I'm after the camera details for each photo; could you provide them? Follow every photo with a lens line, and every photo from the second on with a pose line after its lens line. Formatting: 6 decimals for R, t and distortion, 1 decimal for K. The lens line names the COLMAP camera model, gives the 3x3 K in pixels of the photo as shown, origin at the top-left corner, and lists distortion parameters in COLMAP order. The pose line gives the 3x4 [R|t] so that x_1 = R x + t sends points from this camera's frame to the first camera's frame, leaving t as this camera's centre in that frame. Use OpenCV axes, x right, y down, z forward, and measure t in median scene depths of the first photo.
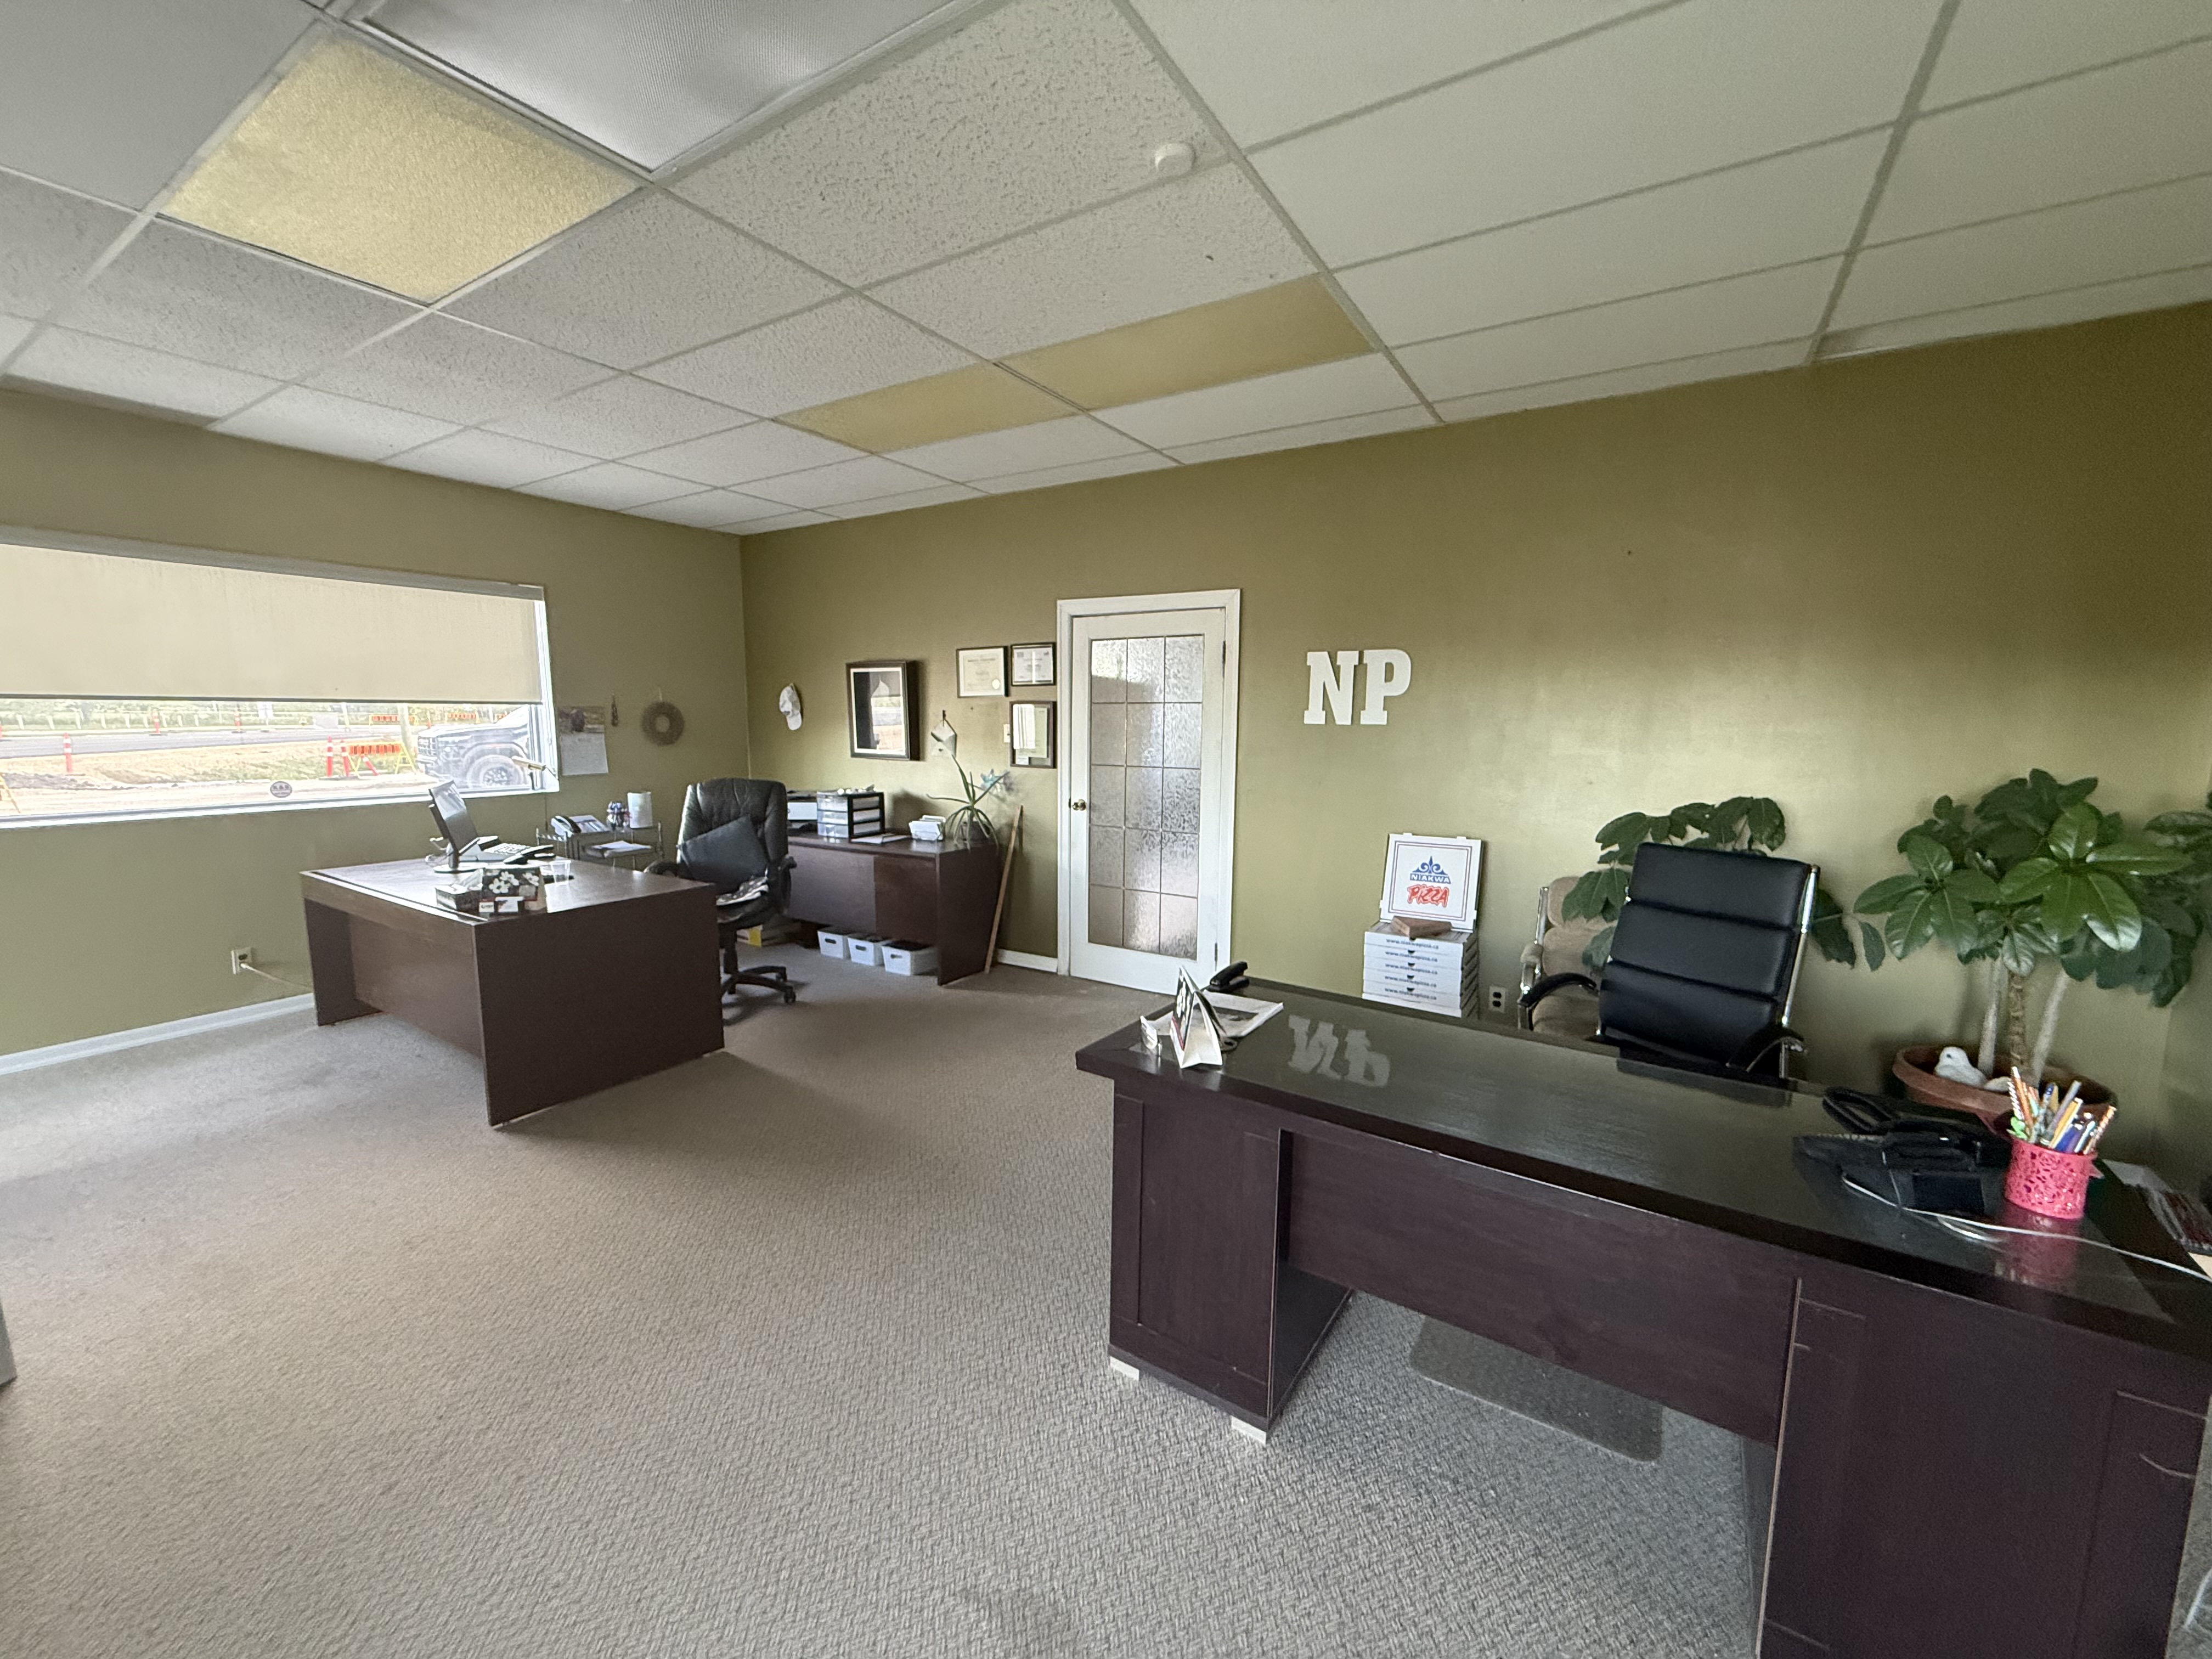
lens RADIAL K [[877.1, 0, 1106.0], [0, 877.1, 829.5], [0, 0, 1]] dist [-0.001890, 0.000043]
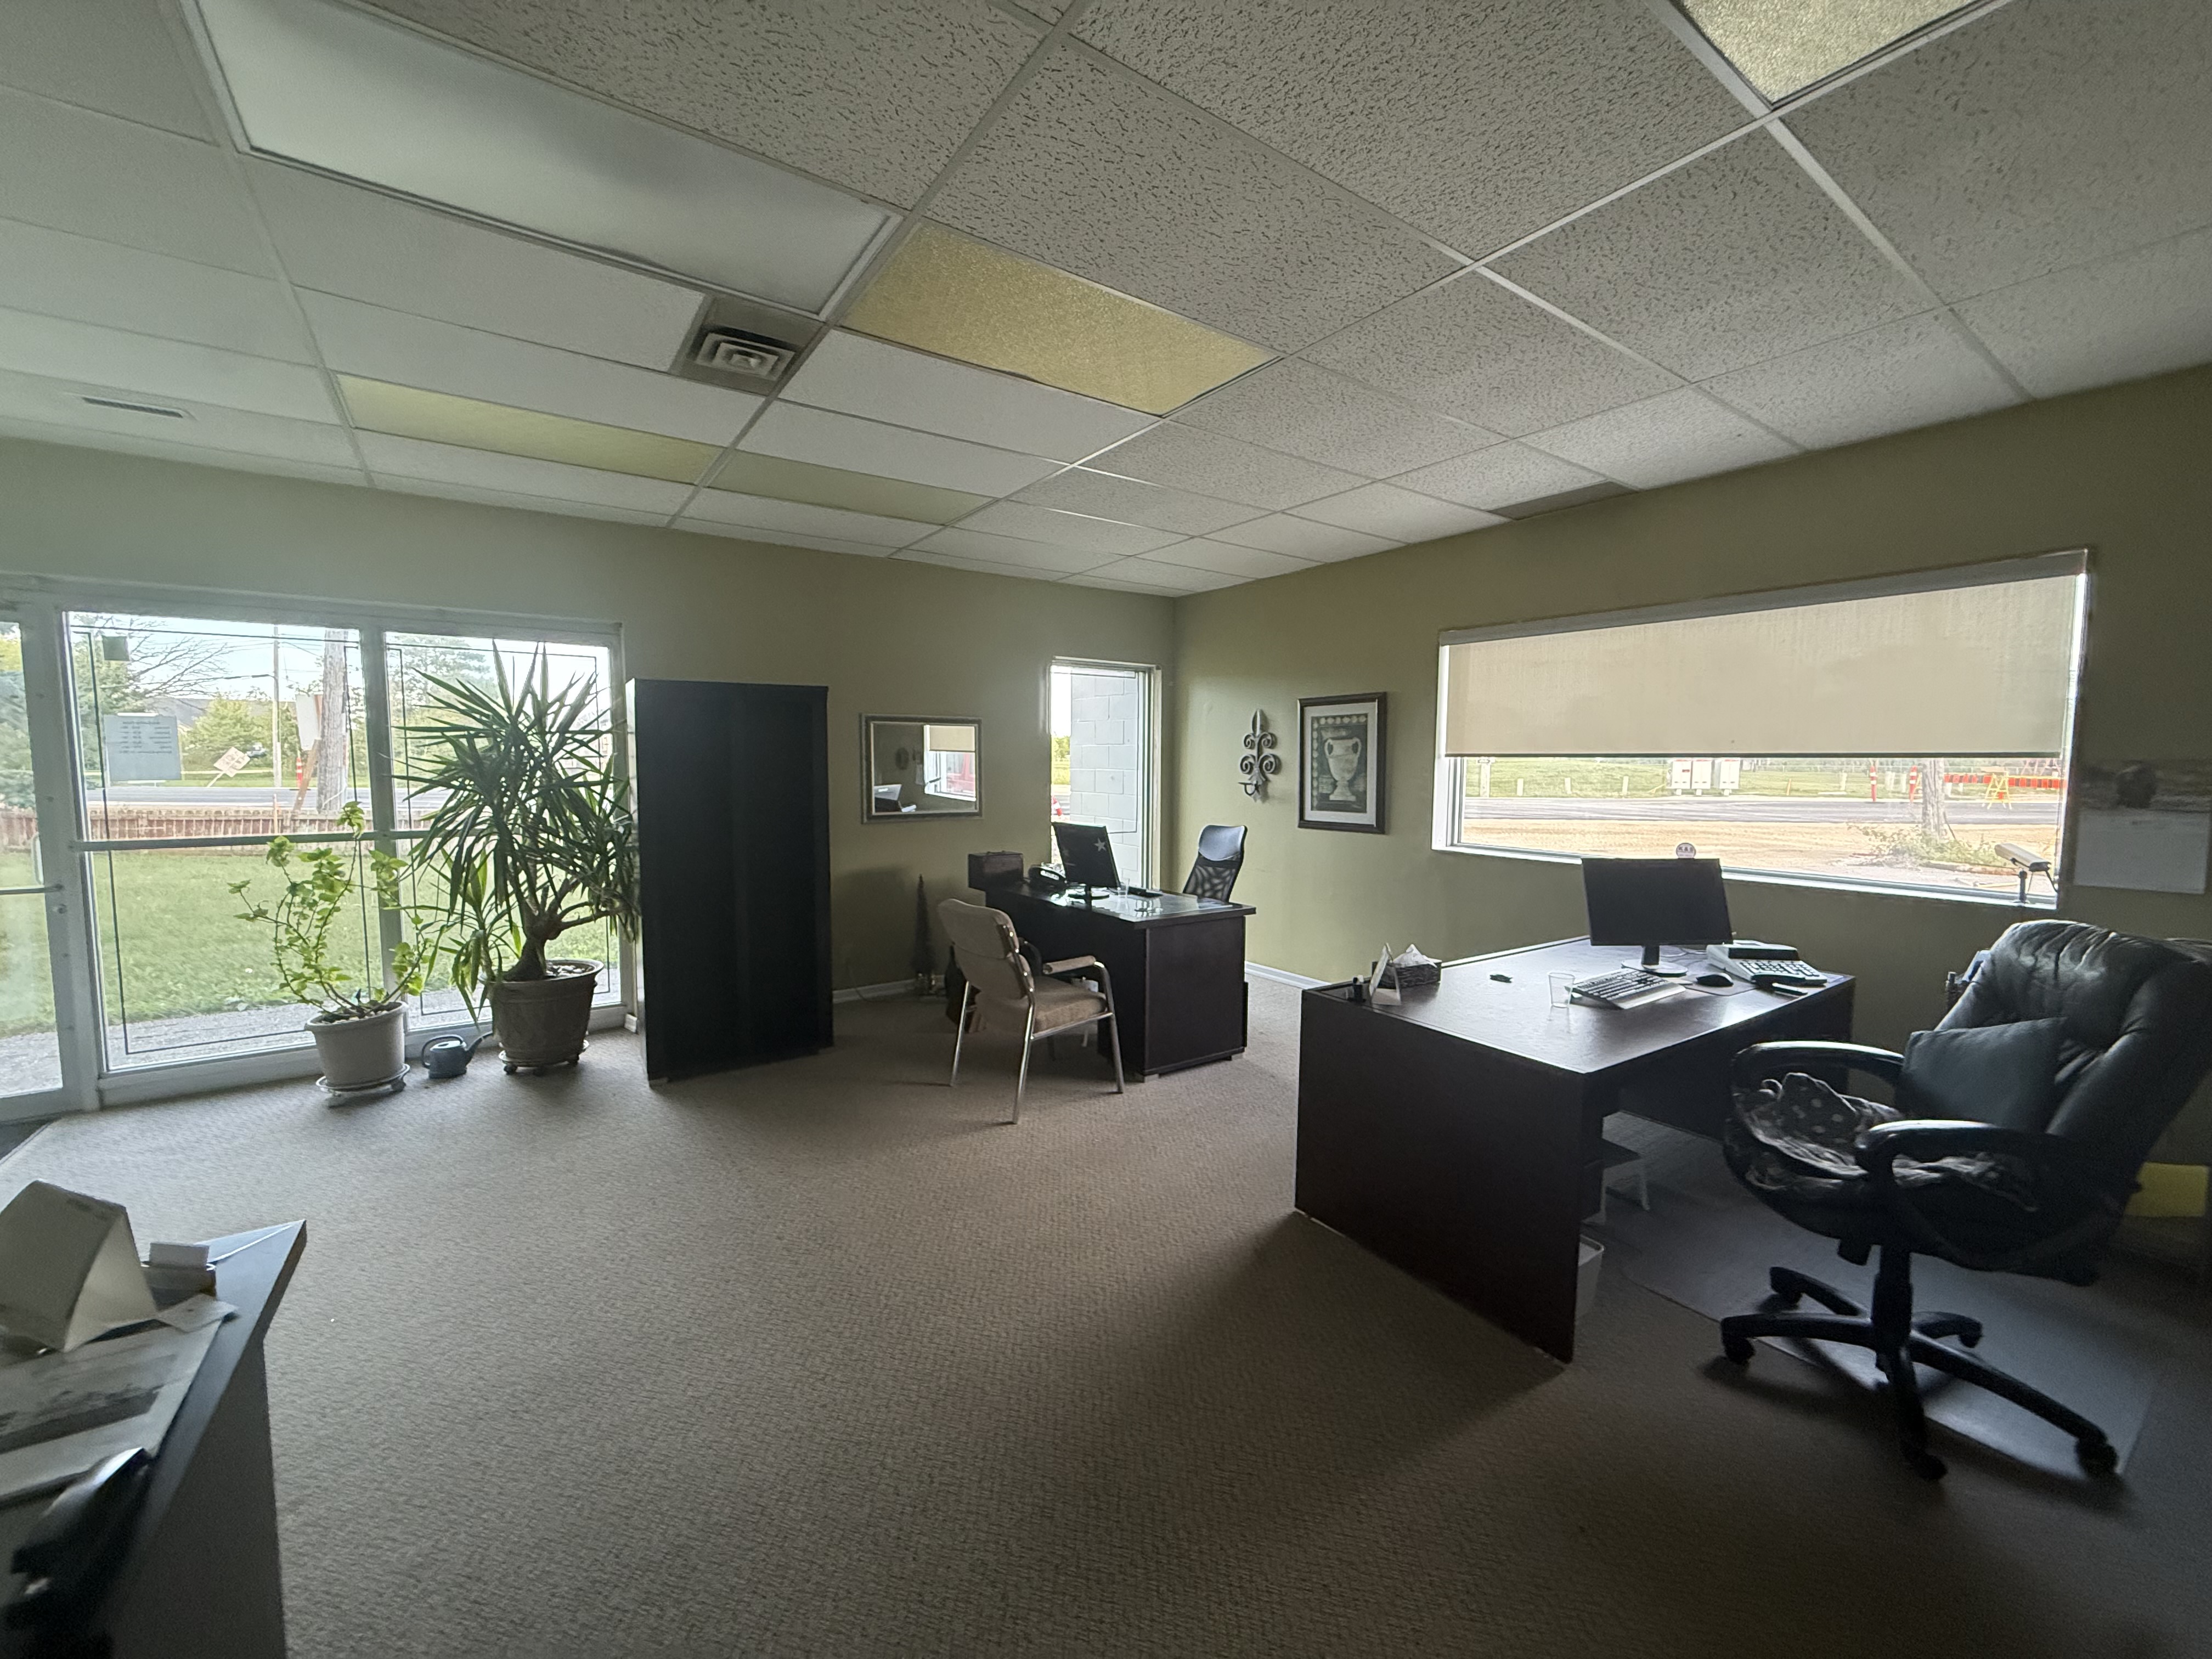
lens RADIAL K [[877.1, 0, 1106.0], [0, 877.1, 829.5], [0, 0, 1]] dist [-0.001890, 0.000043]
pose [[-0.390366, 0.062410, -0.918542, 0.142757], [-0.128131, 0.984307, 0.121332, -0.095467], [0.911700, 0.165058, -0.376244, 0.733485]]
